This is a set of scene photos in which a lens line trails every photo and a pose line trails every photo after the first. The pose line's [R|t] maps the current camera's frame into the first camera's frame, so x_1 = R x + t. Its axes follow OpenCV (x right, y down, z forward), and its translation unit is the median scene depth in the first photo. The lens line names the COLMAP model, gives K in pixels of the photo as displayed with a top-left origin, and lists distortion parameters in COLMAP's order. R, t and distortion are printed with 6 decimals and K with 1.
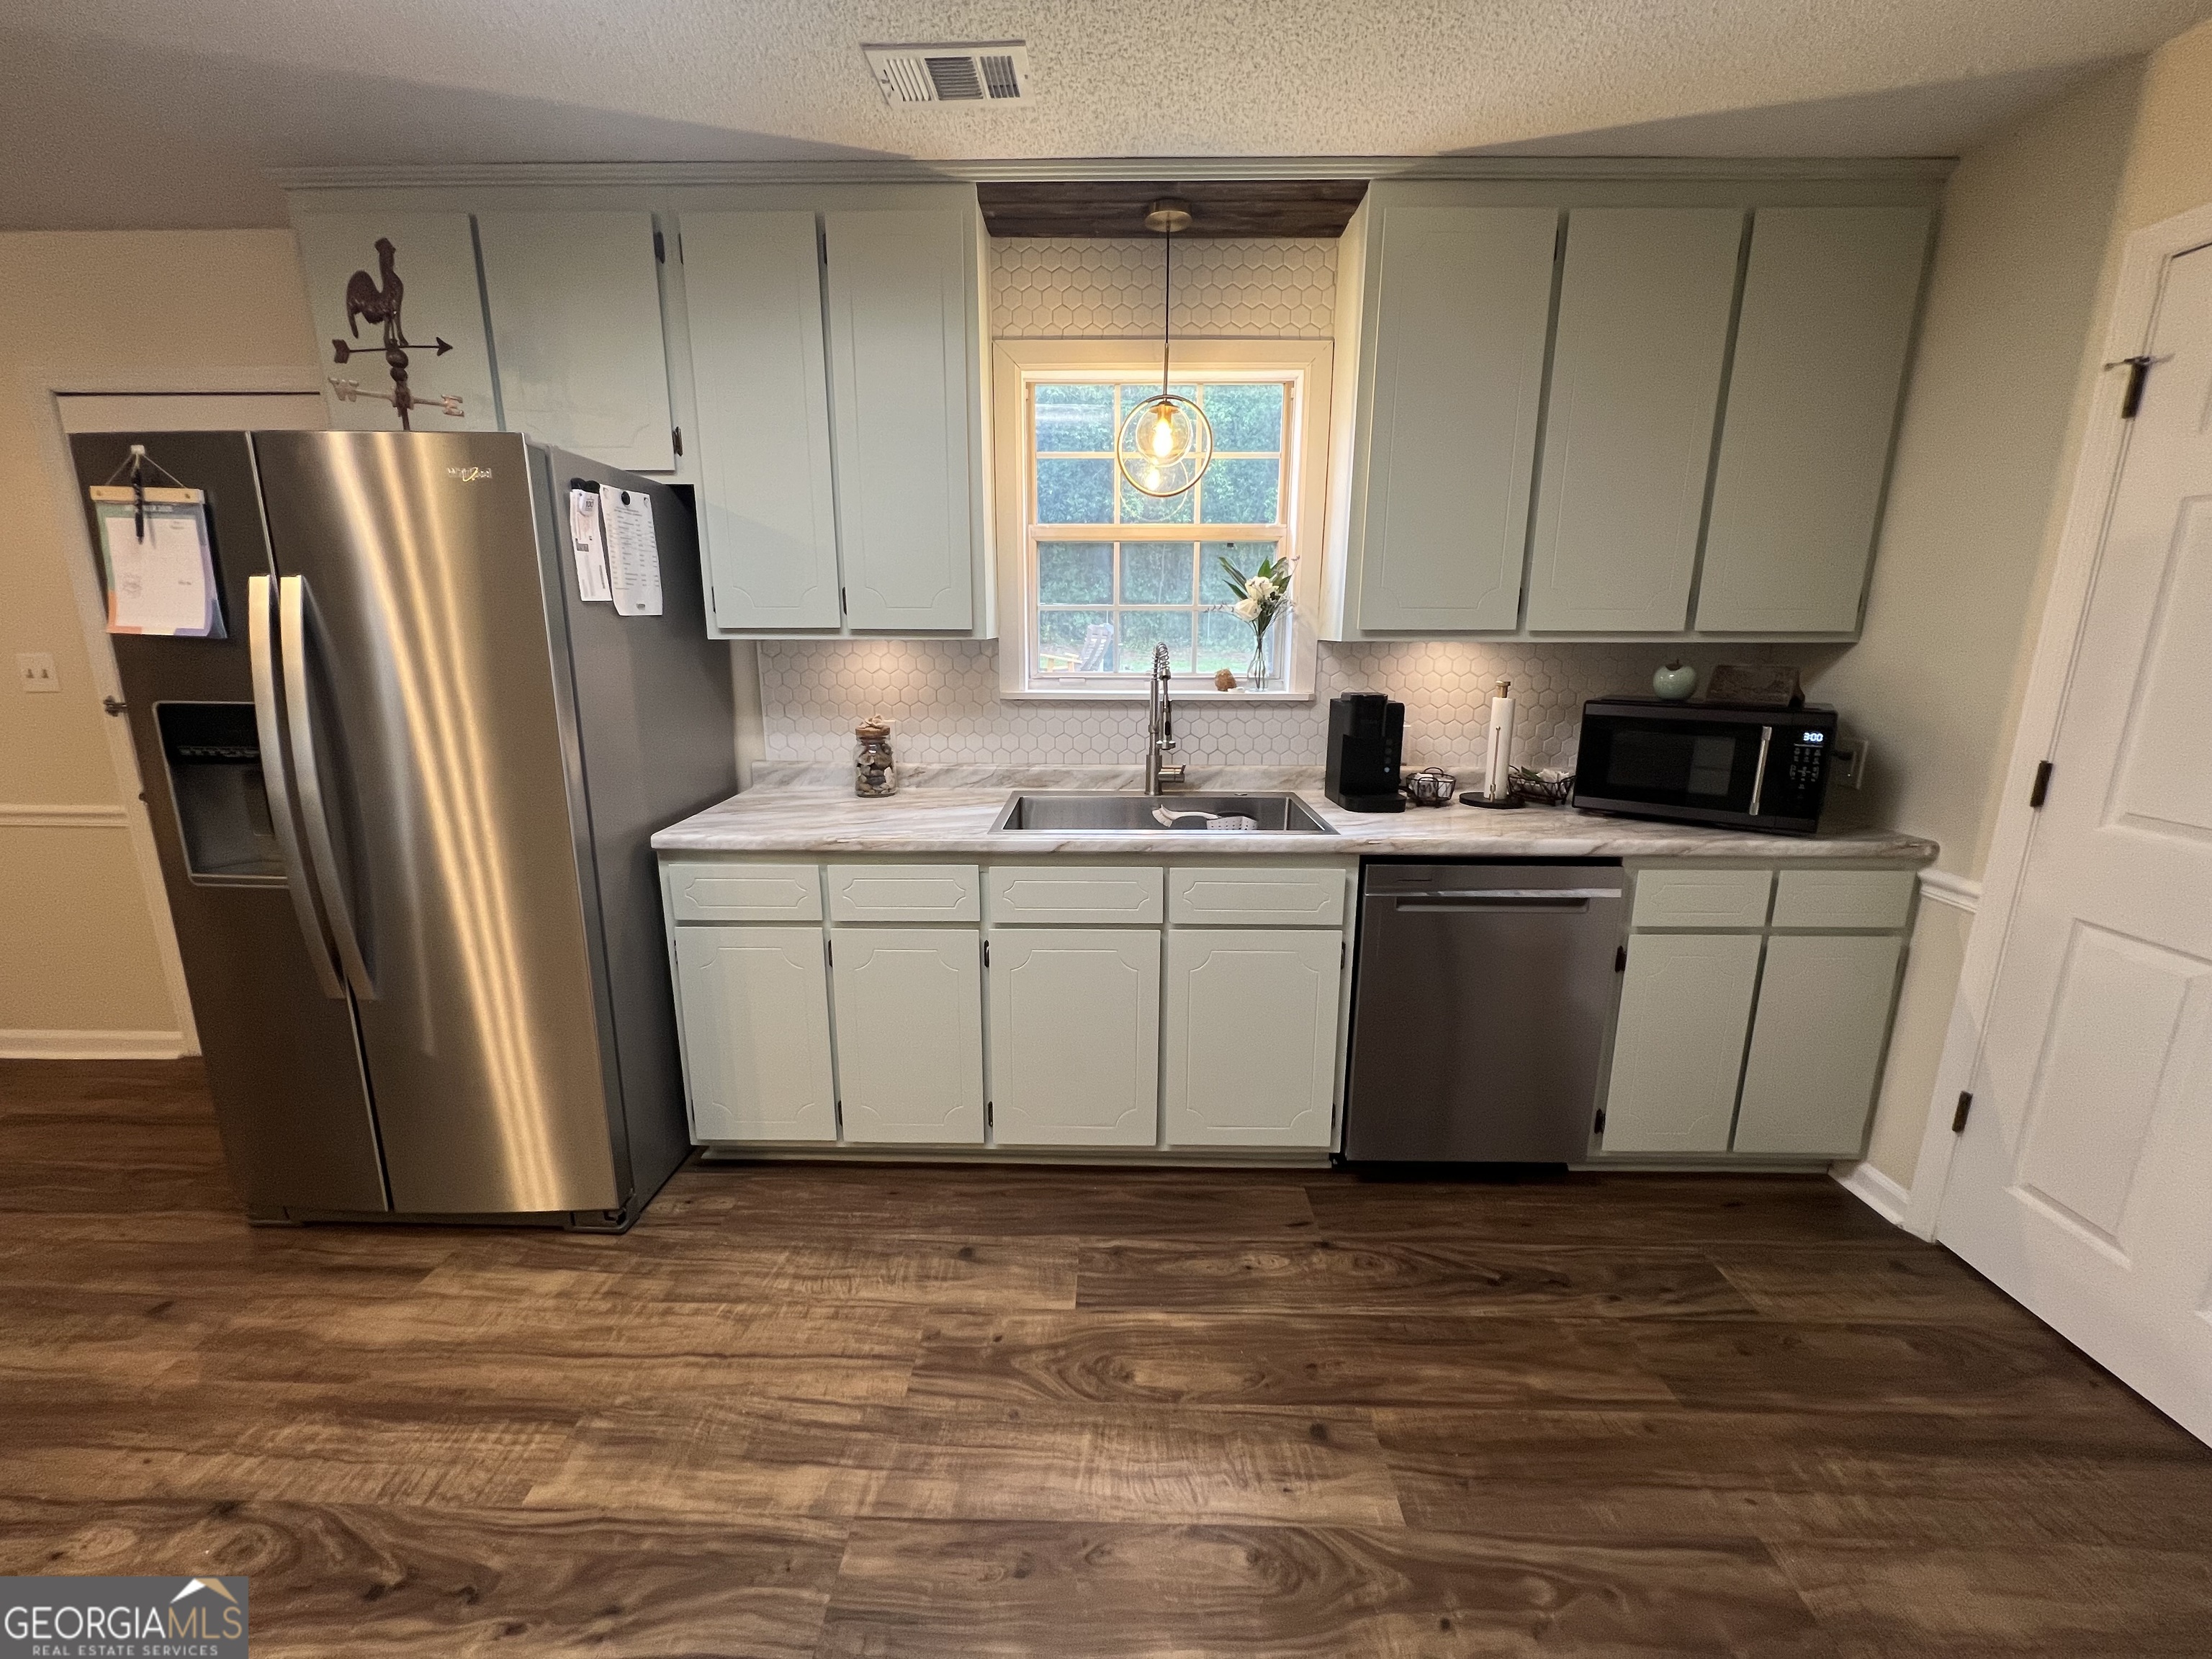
lens RADIAL K [[884.9, 0, 1098.4], [0, 884.9, 824.8], [0, 0, 1]] dist [-0.004416, 0.001024]
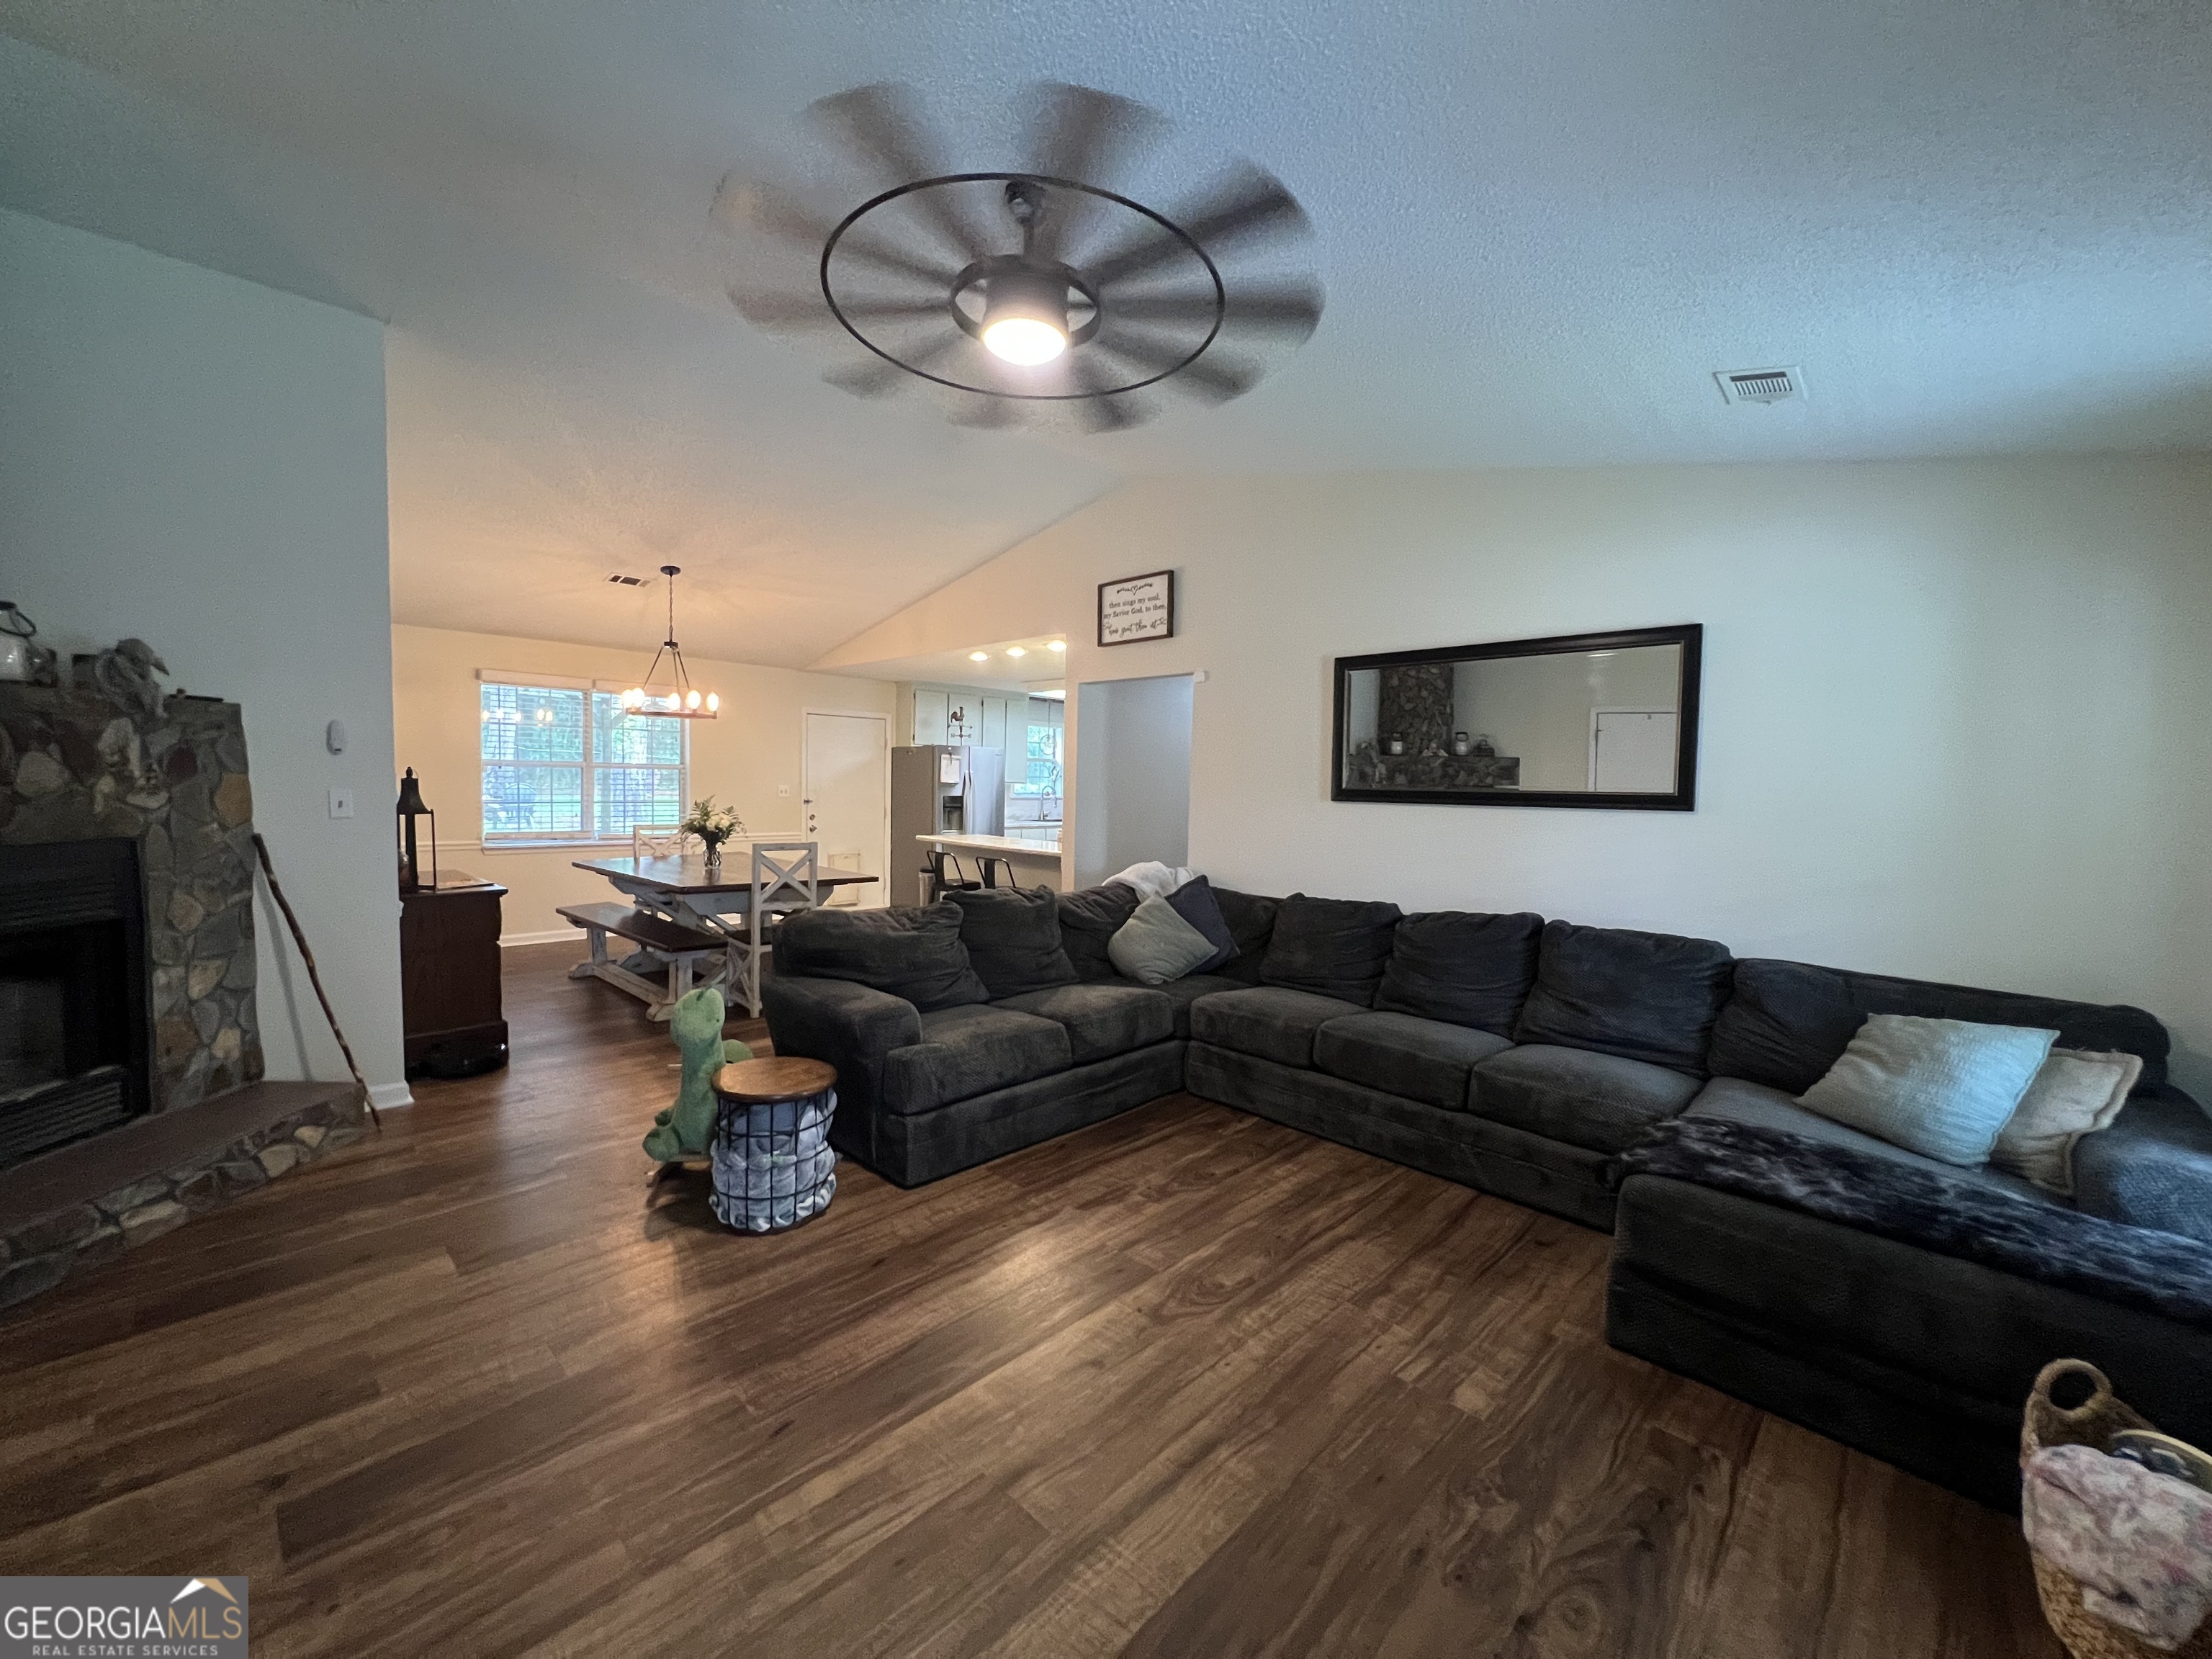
lens RADIAL K [[884.9, 0, 1095.5], [0, 884.9, 827.3], [0, 0, 1]] dist [-0.004416, 0.001024]
pose [[0.682781, -0.027243, 0.730115, -3.851018], [0.139148, 0.985863, -0.093341, 0.580859], [-0.717250, 0.165325, 0.676920, -2.772010]]
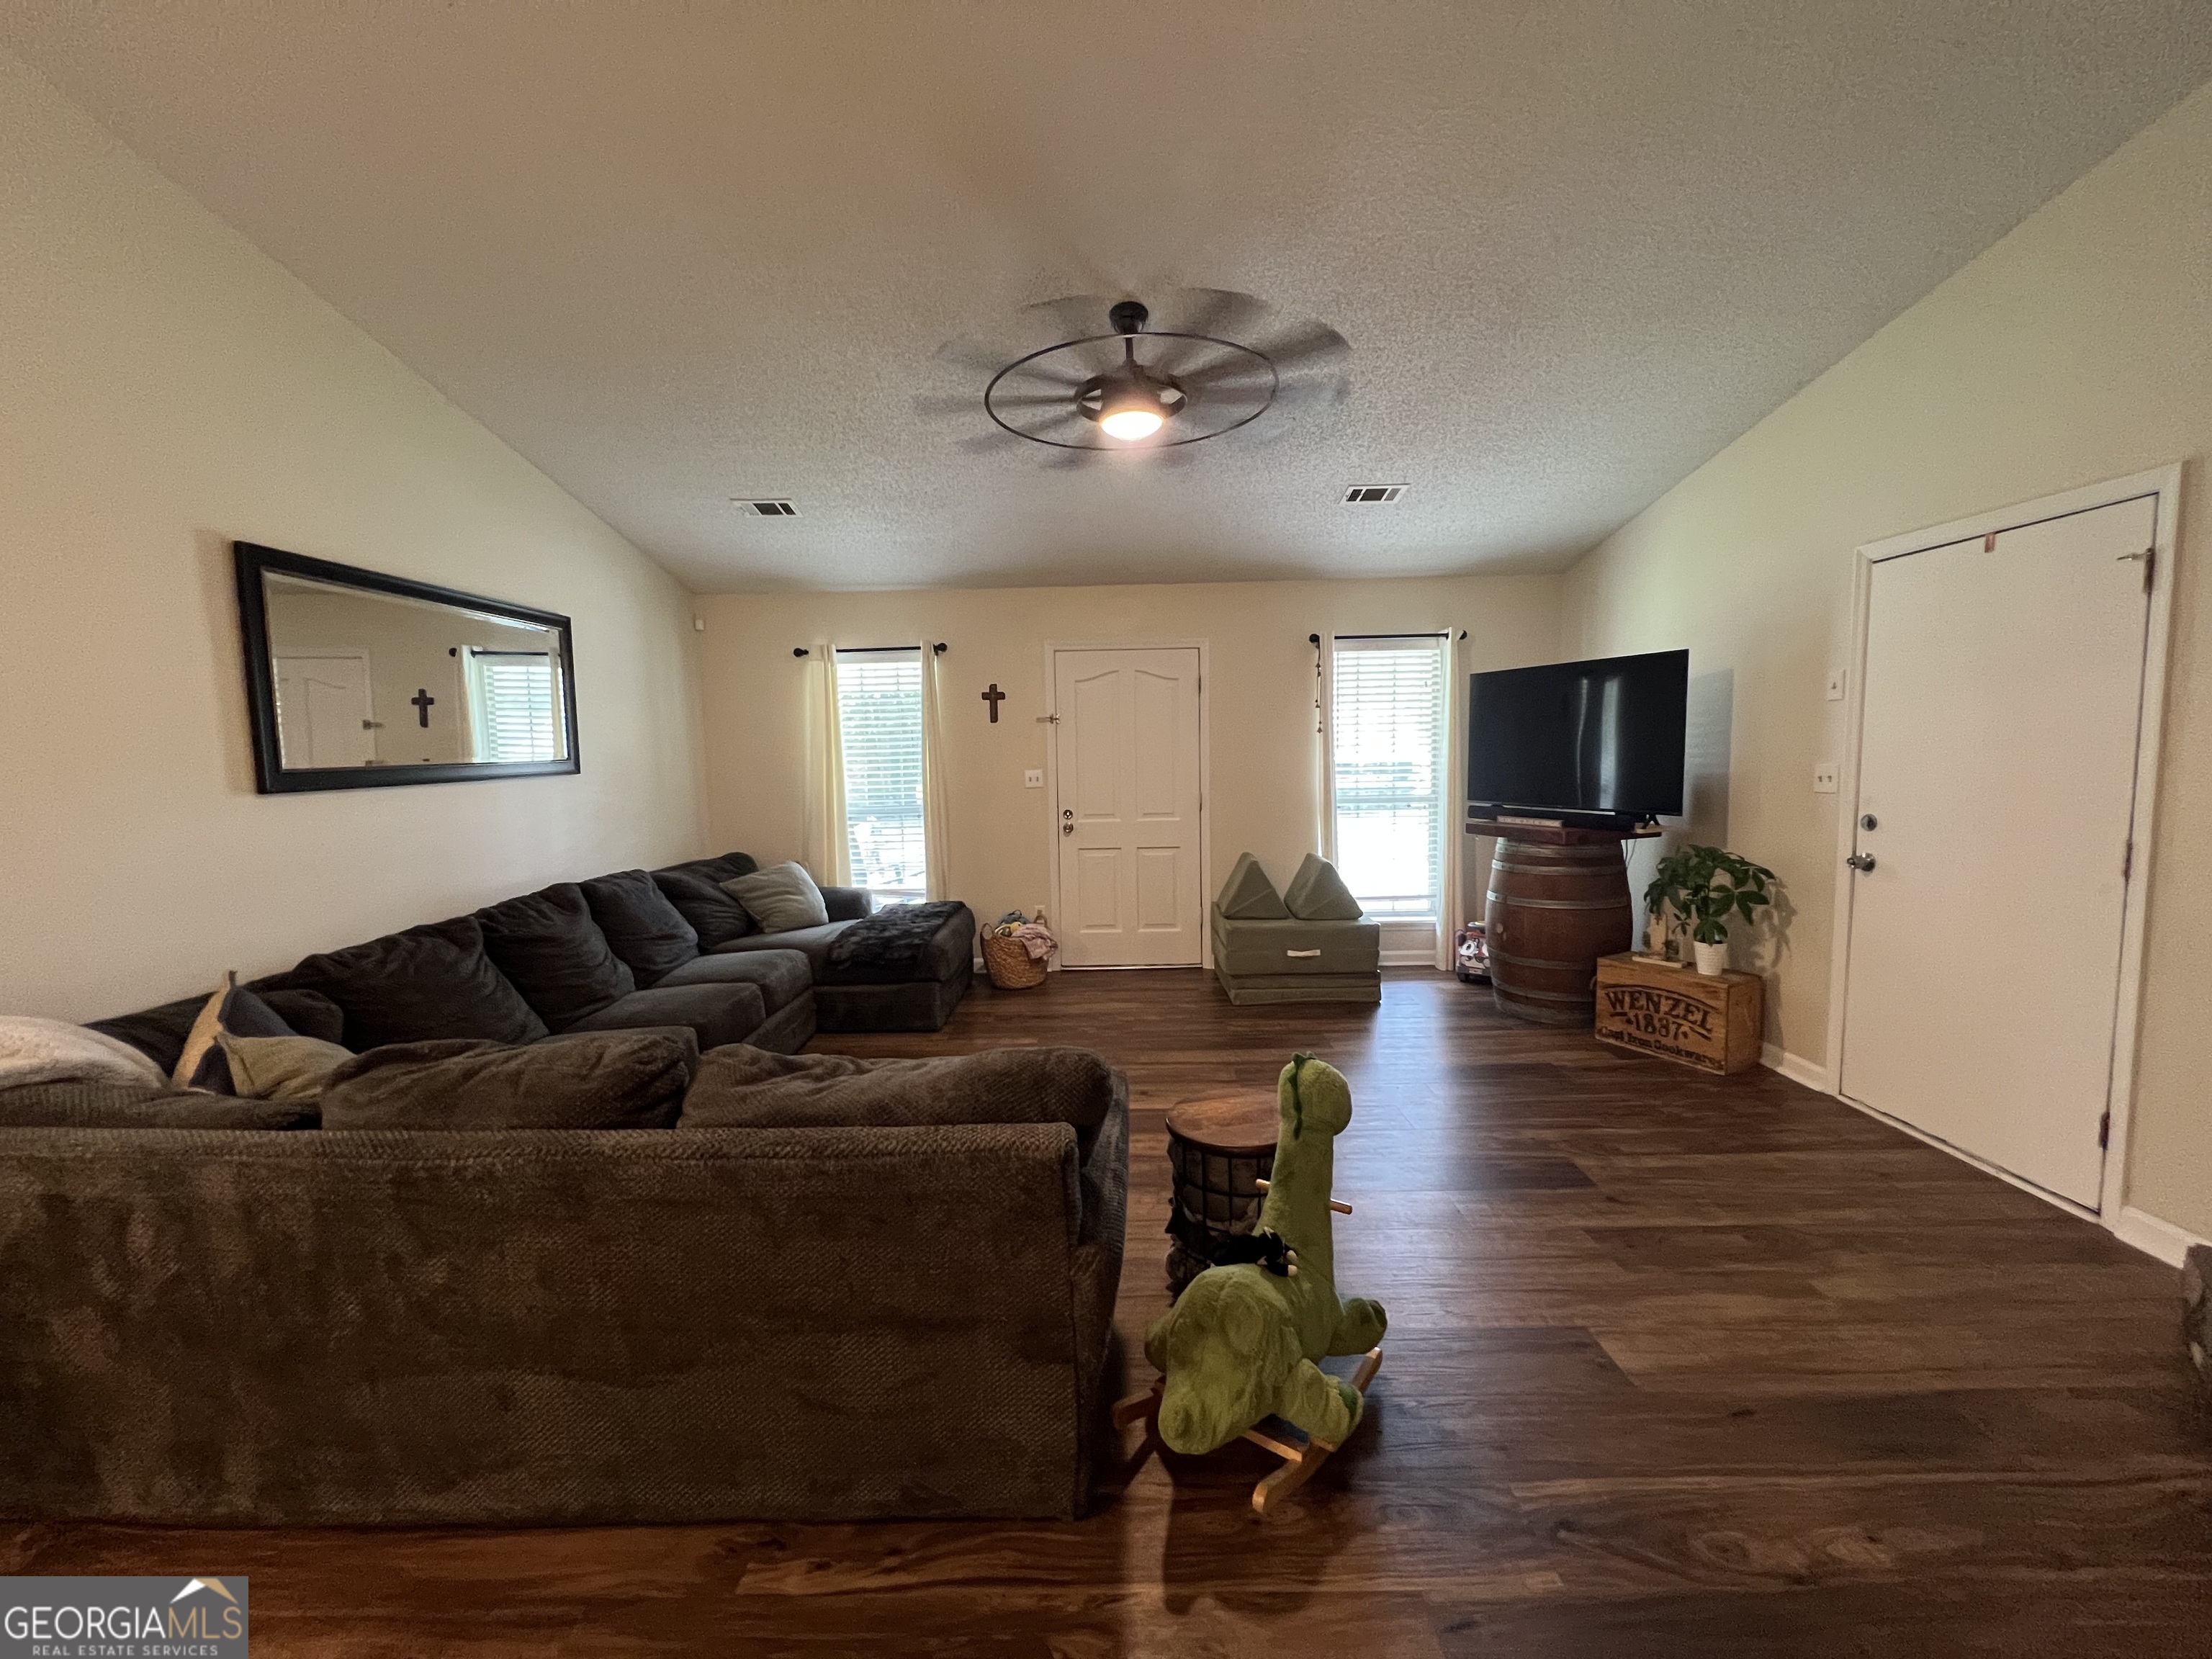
lens RADIAL K [[884.9, 0, 1097.1], [0, 884.9, 827.9], [0, 0, 1]] dist [-0.004416, 0.001024]
pose [[-0.999832, 0.015934, -0.009018, -2.943582], [0.012426, 0.952290, 0.304941, 0.021446], [0.013447, 0.304777, -0.952329, -0.268214]]
